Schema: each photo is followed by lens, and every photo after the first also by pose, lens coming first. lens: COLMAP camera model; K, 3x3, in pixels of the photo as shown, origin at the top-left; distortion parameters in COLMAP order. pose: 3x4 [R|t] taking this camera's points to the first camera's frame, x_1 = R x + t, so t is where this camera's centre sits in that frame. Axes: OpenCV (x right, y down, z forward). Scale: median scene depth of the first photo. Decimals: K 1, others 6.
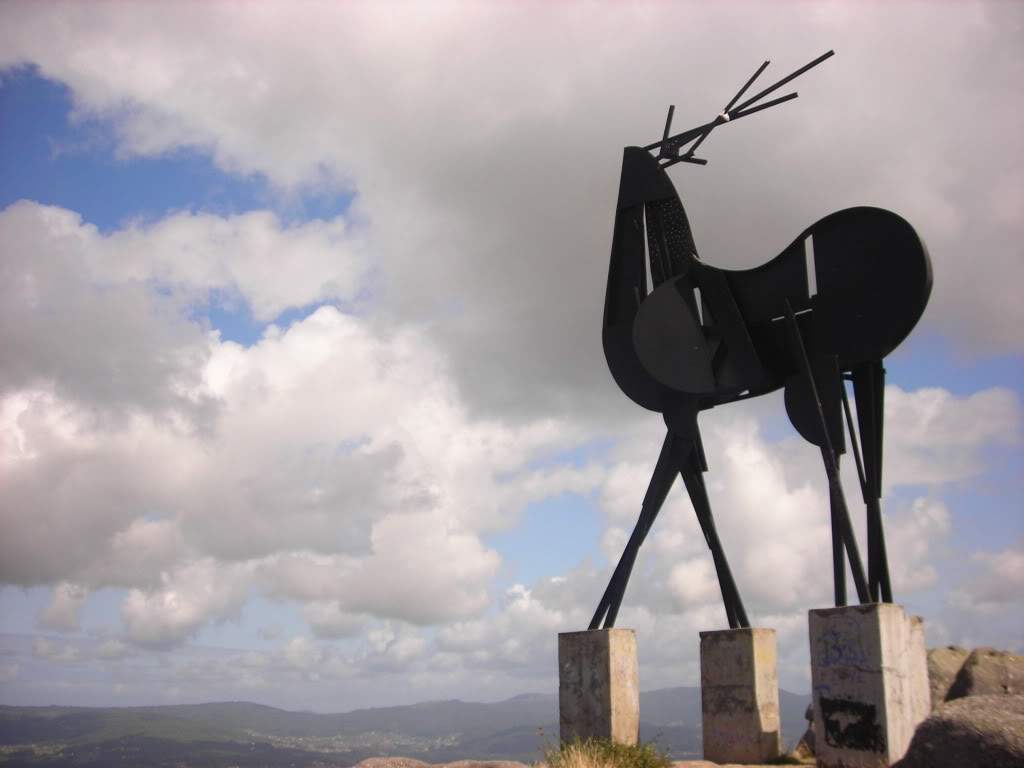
lens RADIAL K [[1321.3, 0, 512.0], [0, 1321.3, 384.0], [0, 0, 1]] dist [-0.303544, 0.646240]
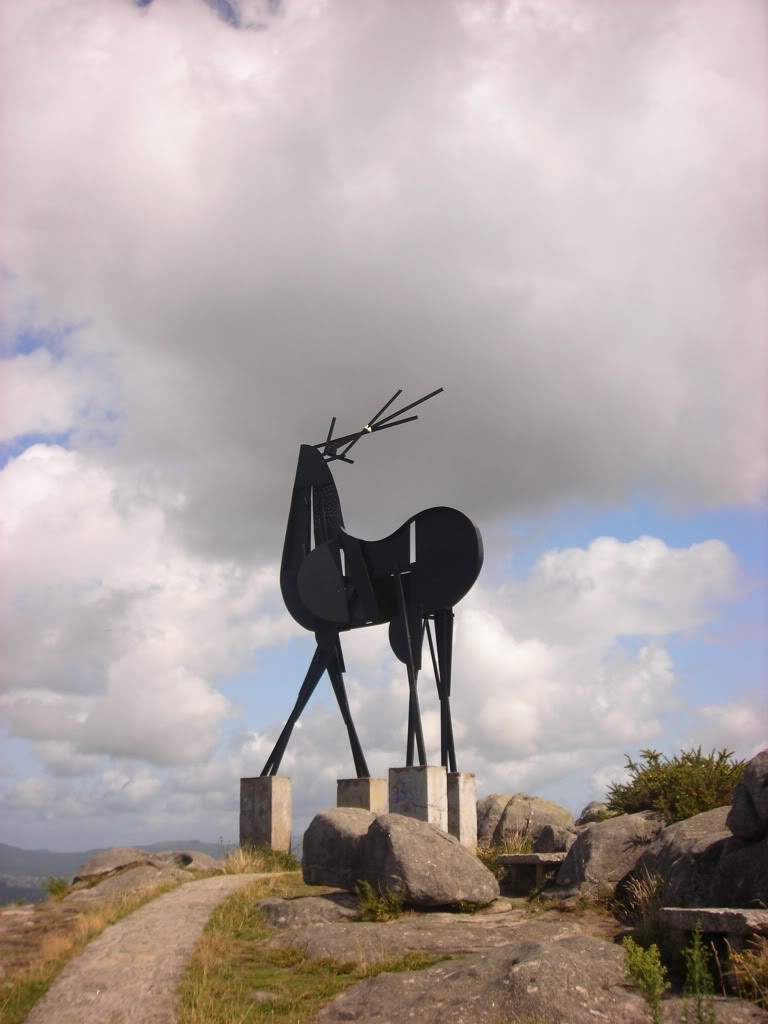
lens RADIAL K [[1385.4, 0, 384.0], [0, 1385.4, 512.0], [0, 0, 1]] dist [-0.001073, -0.819822]
pose [[0.995577, 0.027979, 0.089686, 0.045239], [-0.028010, 0.999607, -0.000915, -0.115934], [-0.089676, -0.001601, 0.995970, -0.584342]]
